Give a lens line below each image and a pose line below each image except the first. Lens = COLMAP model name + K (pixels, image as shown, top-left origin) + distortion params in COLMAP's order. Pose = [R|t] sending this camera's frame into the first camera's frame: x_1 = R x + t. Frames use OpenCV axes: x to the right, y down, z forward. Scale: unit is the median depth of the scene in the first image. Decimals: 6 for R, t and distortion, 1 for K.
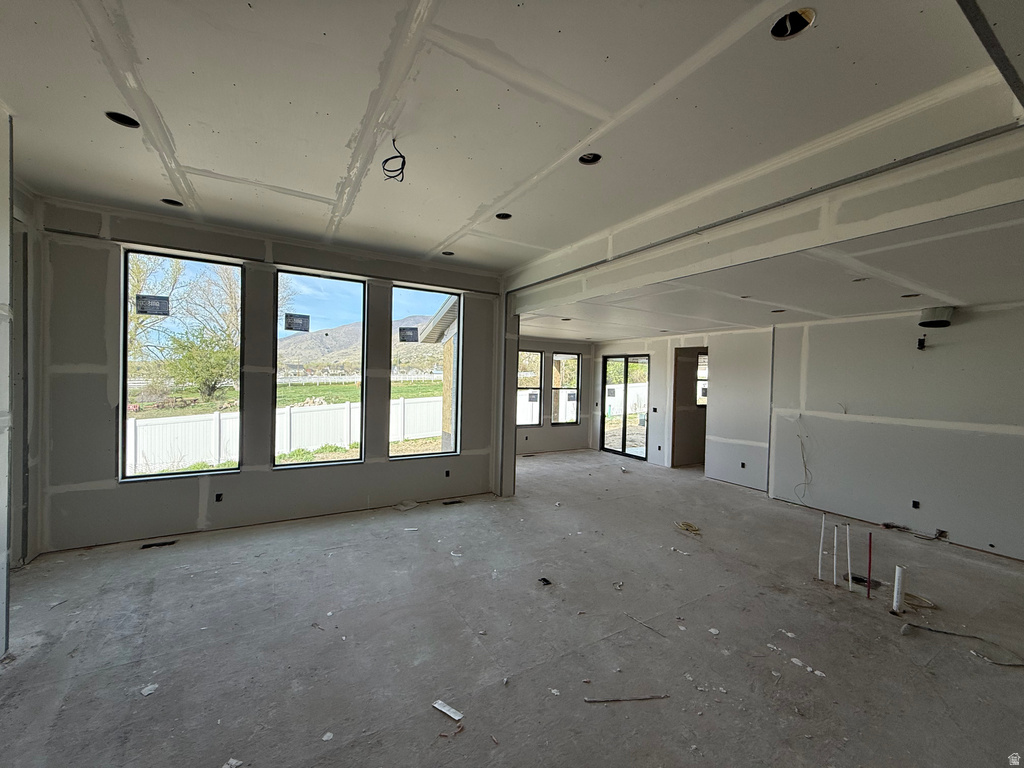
lens RADIAL K [[409.8, 0, 509.6], [0, 409.8, 381.3], [0, 0, 1]] dist [-0.001362, 0.000664]
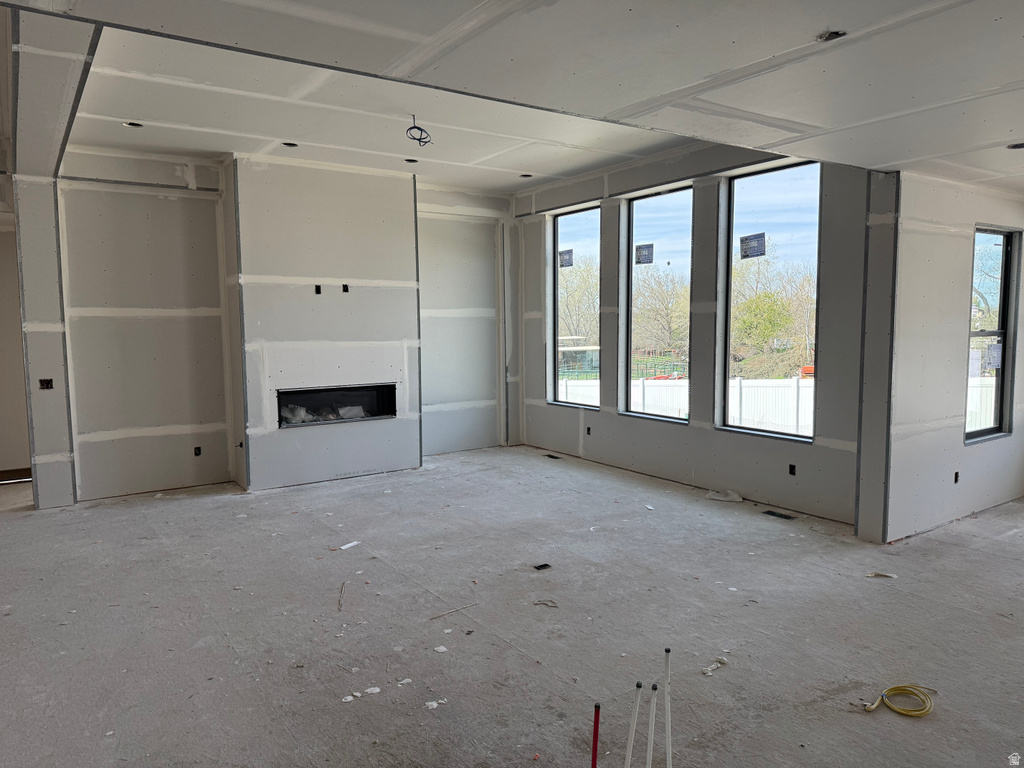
lens RADIAL K [[708.6, 0, 512.0], [0, 708.6, 384.0], [0, 0, 1]] dist [0.192013, -0.367132]
pose [[0.065841, 0.064766, -0.995726, 1.094385], [0.001945, 0.997881, 0.065035, 0.037428], [0.997828, -0.006219, 0.065576, 0.653095]]
